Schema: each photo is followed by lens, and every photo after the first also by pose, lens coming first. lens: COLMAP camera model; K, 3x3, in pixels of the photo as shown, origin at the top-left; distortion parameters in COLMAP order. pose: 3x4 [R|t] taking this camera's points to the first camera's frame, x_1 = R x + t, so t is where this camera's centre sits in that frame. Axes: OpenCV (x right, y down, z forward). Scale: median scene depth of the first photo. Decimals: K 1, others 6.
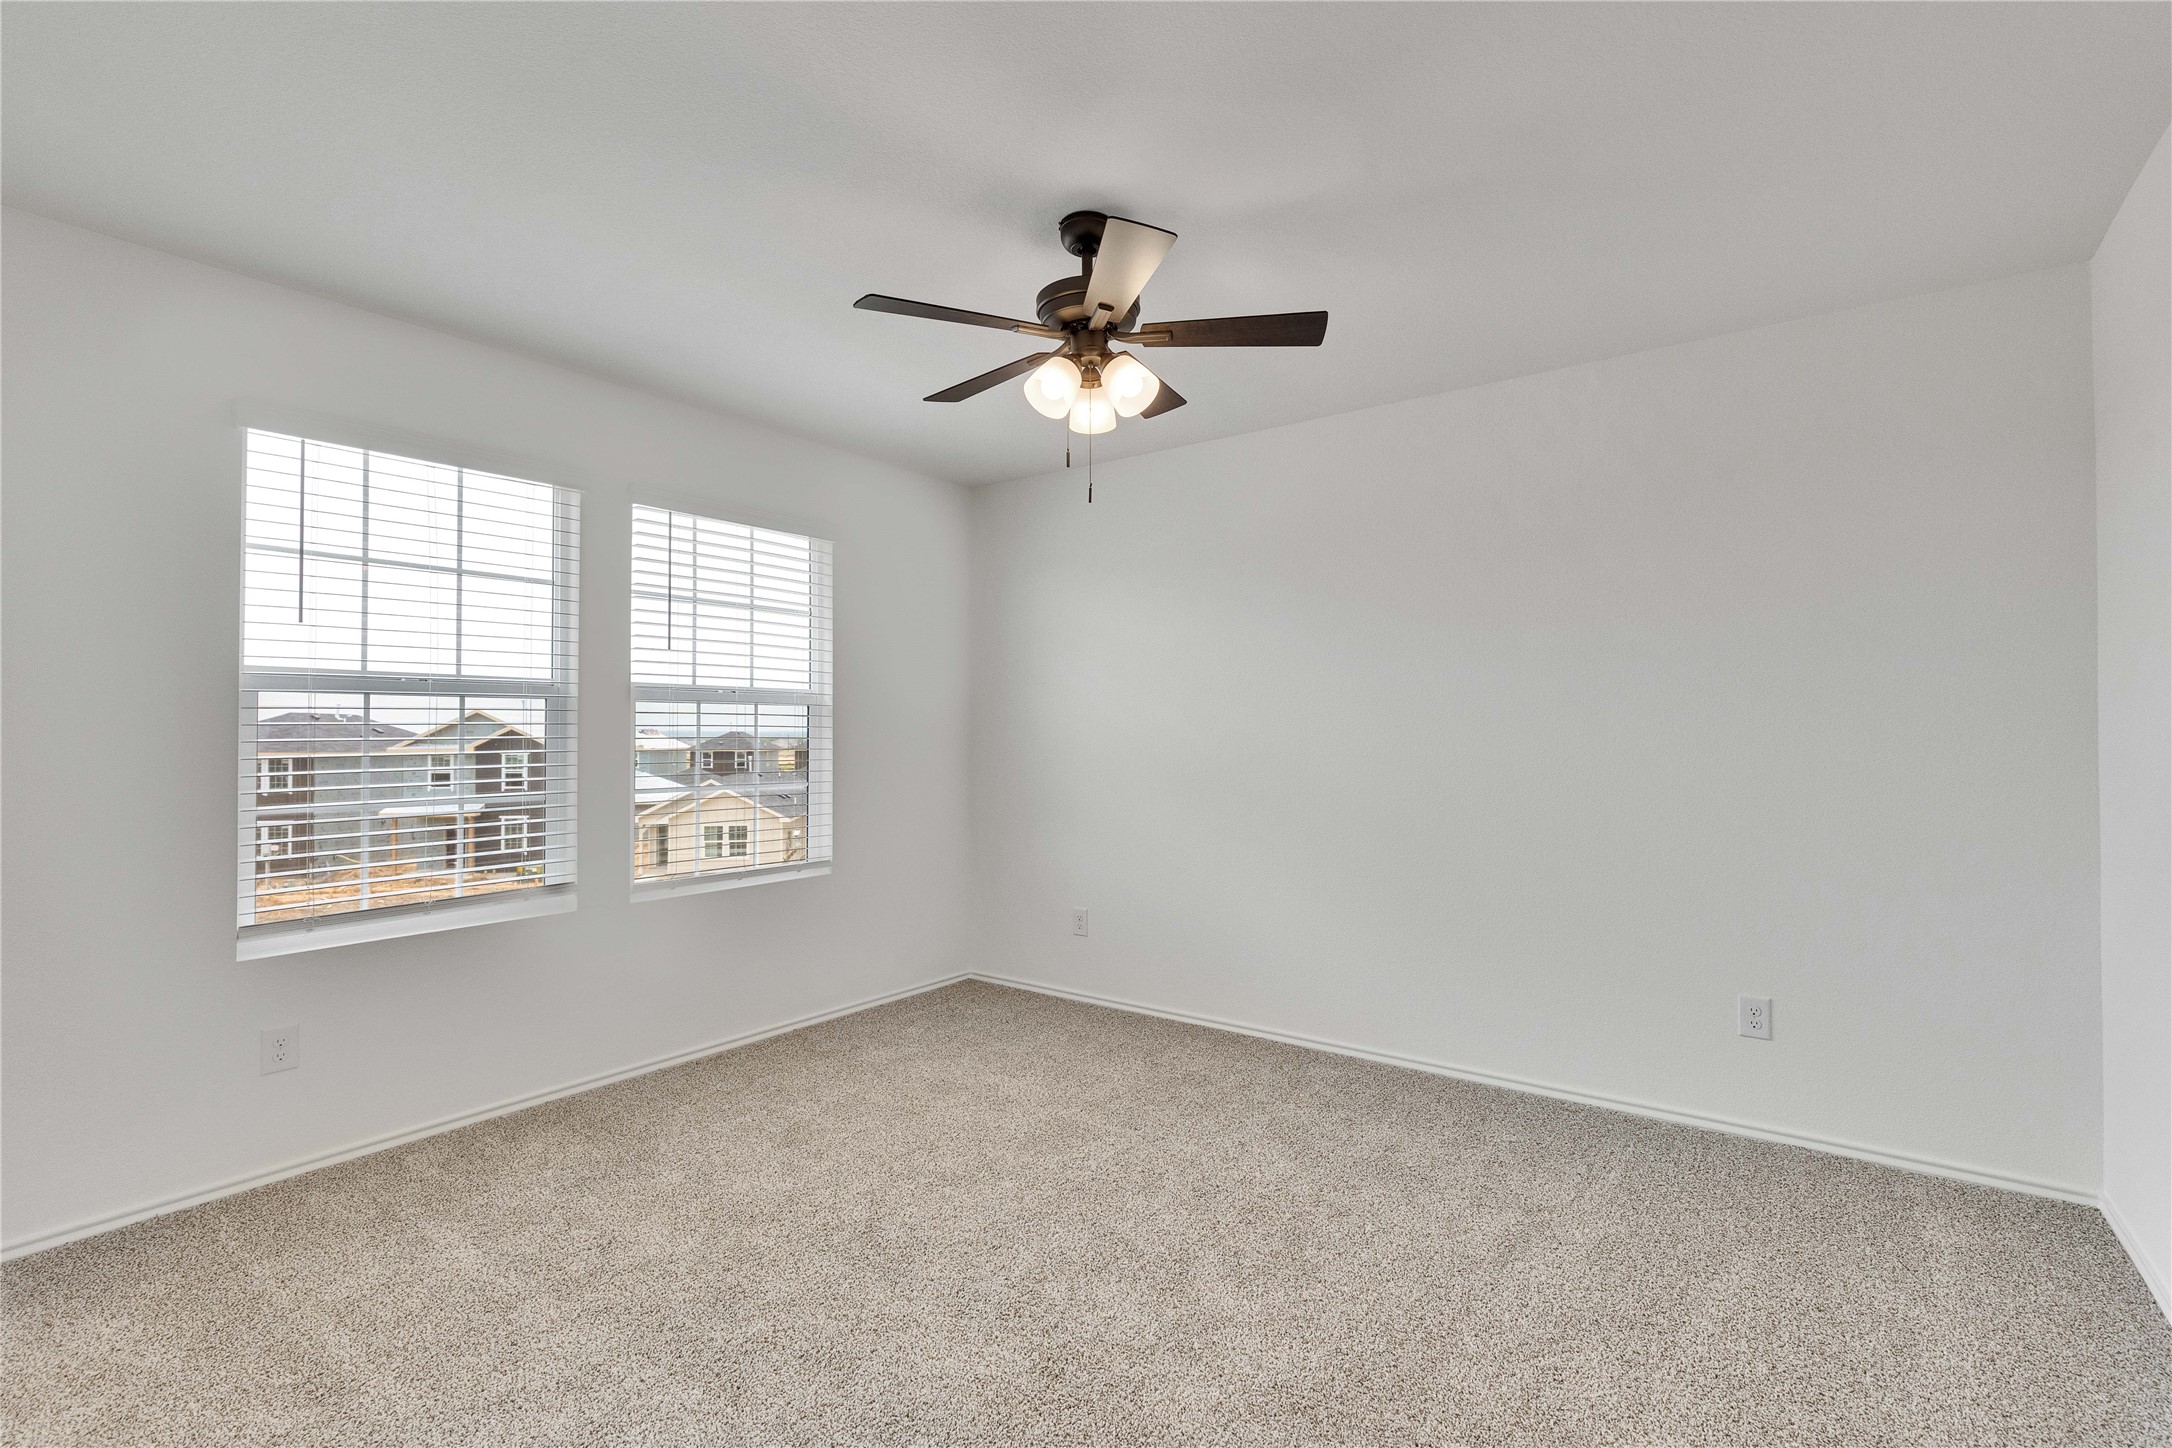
lens RADIAL K [[962.9, 0, 1083.5], [0, 962.9, 732.4], [0, 0, 1]] dist [0.004031, -0.000703]
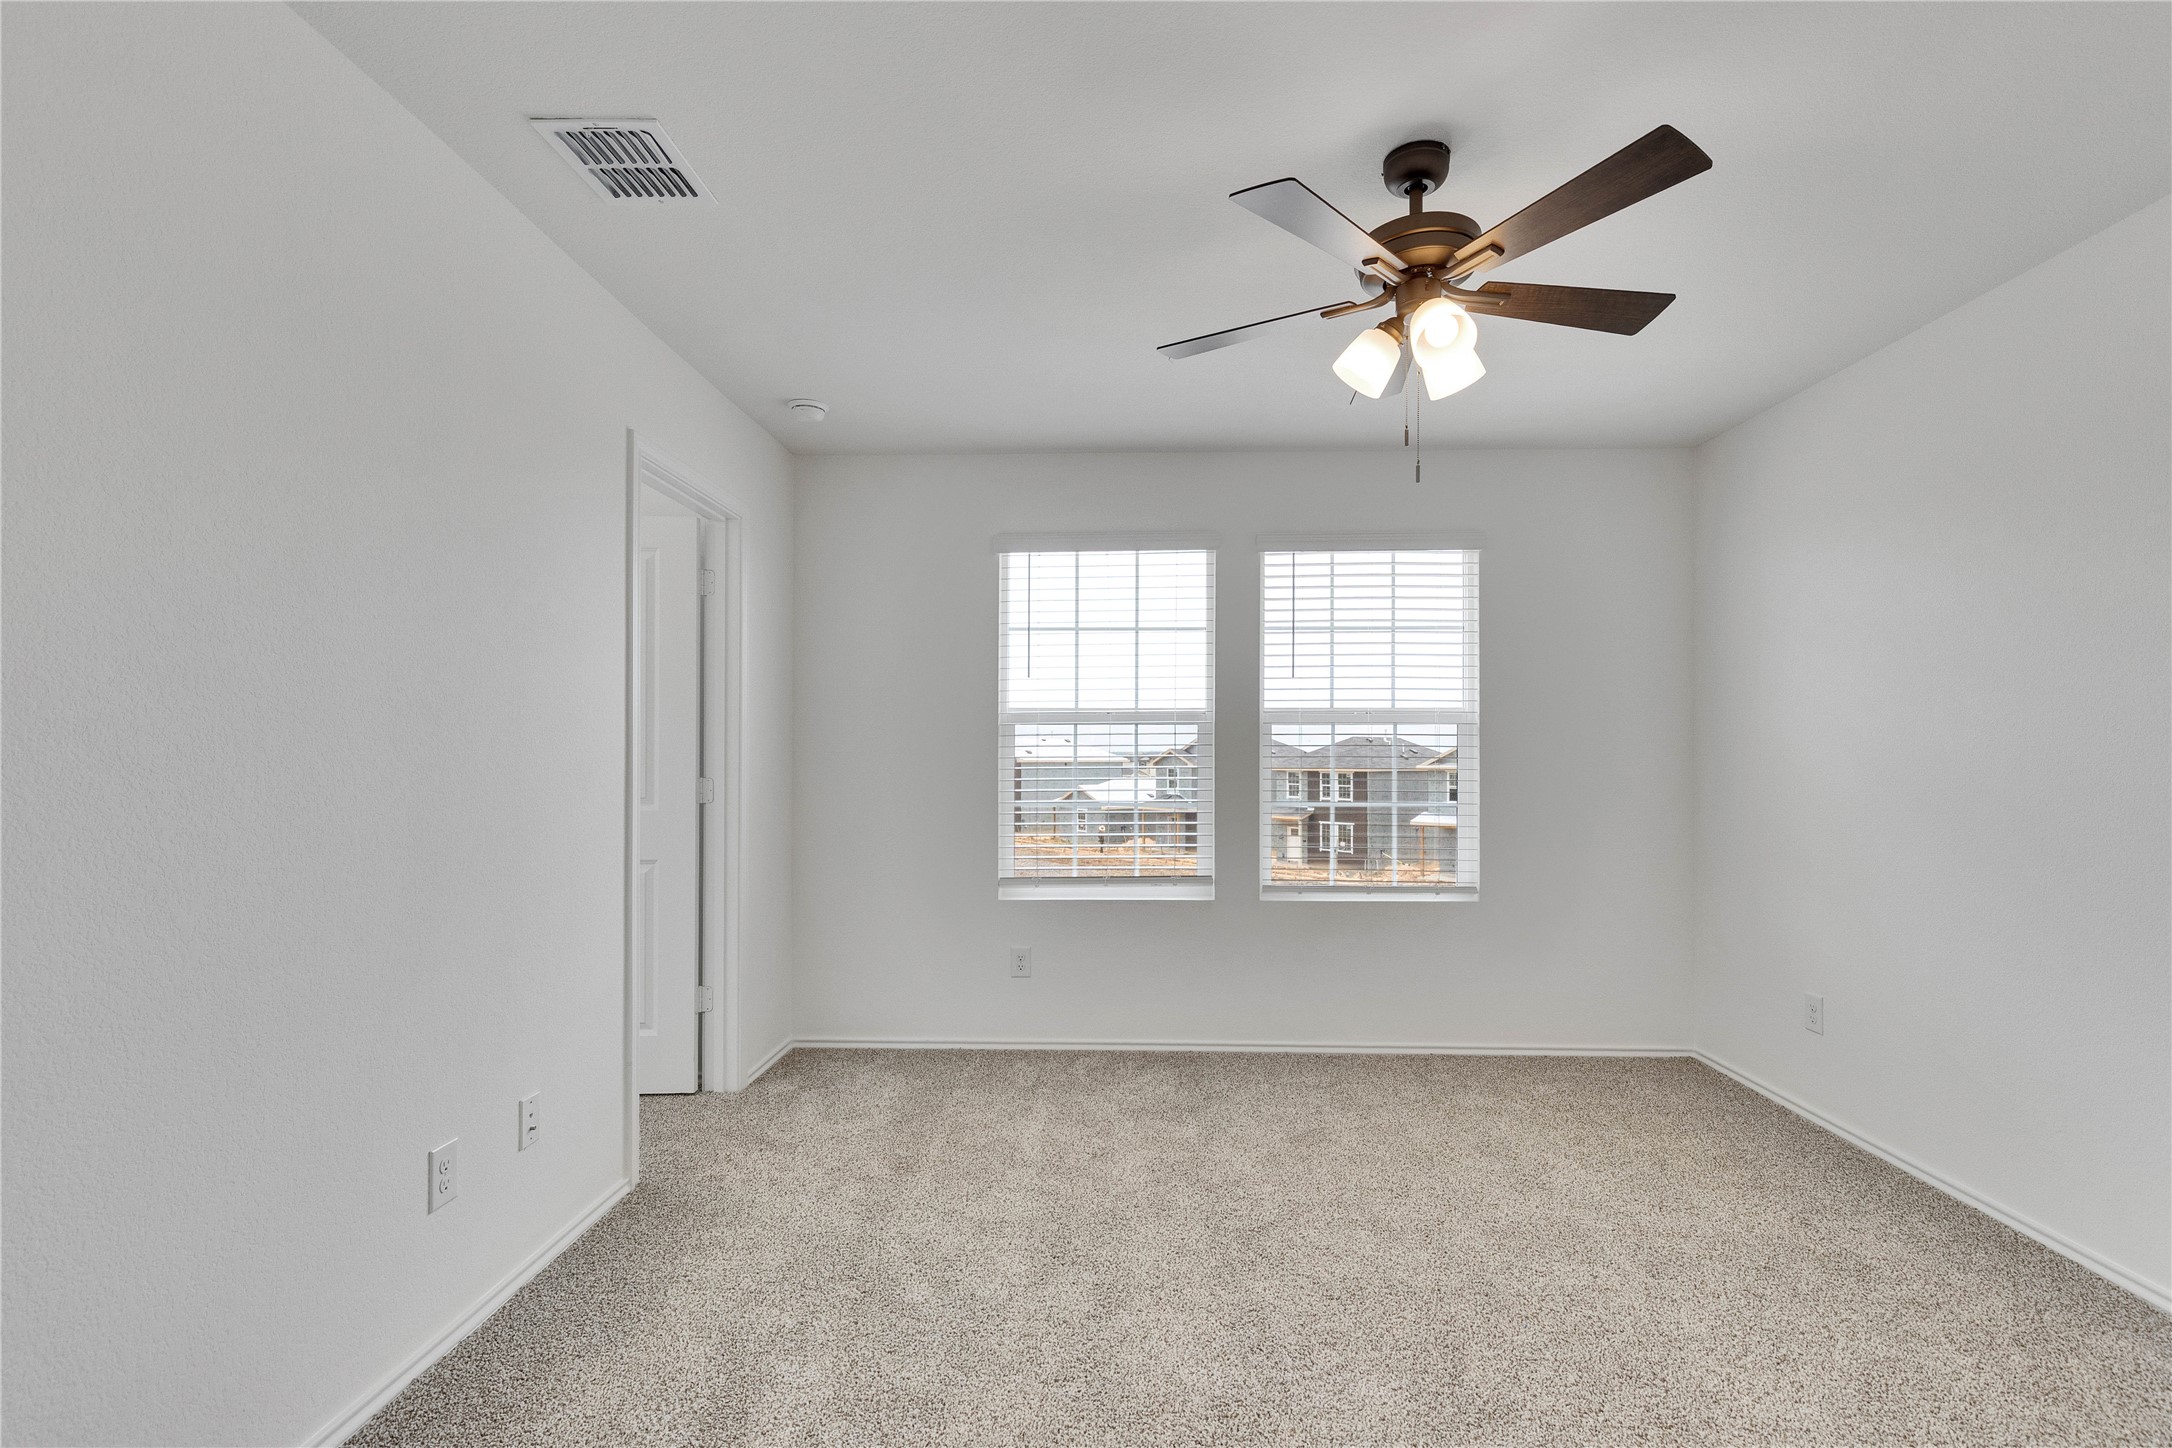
lens RADIAL K [[962.9, 0, 1114.6], [0, 962.9, 758.9], [0, 0, 1]] dist [0.004031, -0.000703]
pose [[0.580095, 0.000823, -0.814548, 0.371541], [-0.002130, 0.999998, -0.000507, 0.009484], [0.814546, 0.002029, 0.580096, 0.195349]]
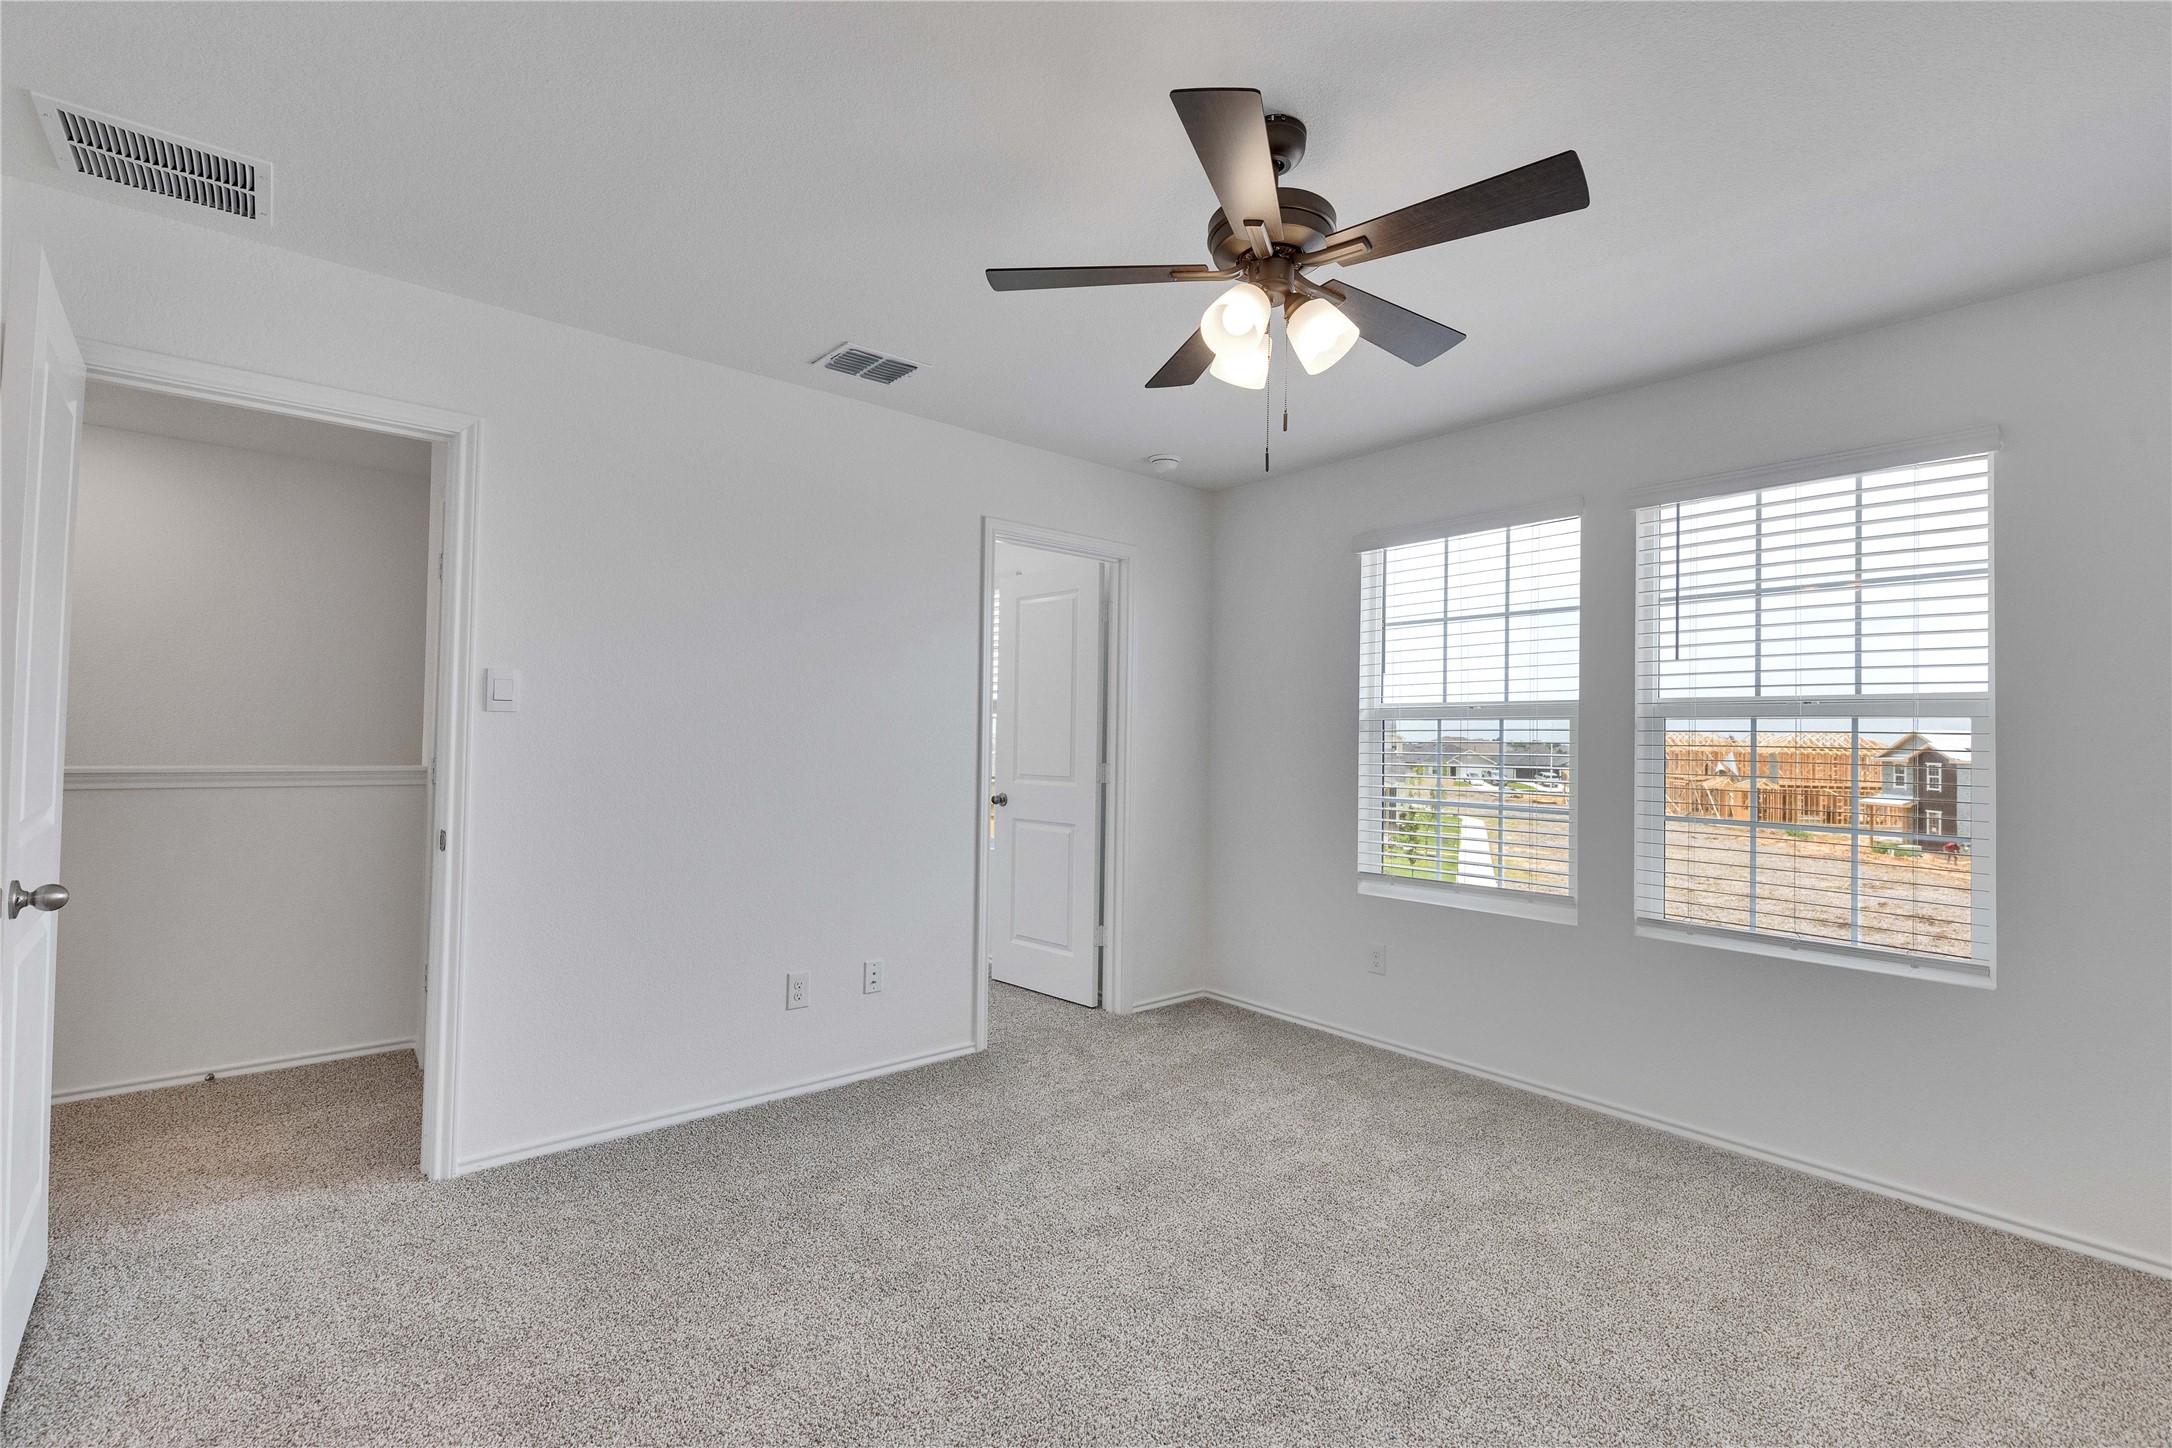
lens RADIAL K [[962.9, 0, 1118.4], [0, 962.9, 729.7], [0, 0, 1]] dist [0.004031, -0.000703]
pose [[-0.201100, -0.017075, -0.979422, 0.562625], [-0.021363, 0.999687, -0.013042, 0.001137], [0.979338, 0.018301, -0.201402, 0.708186]]
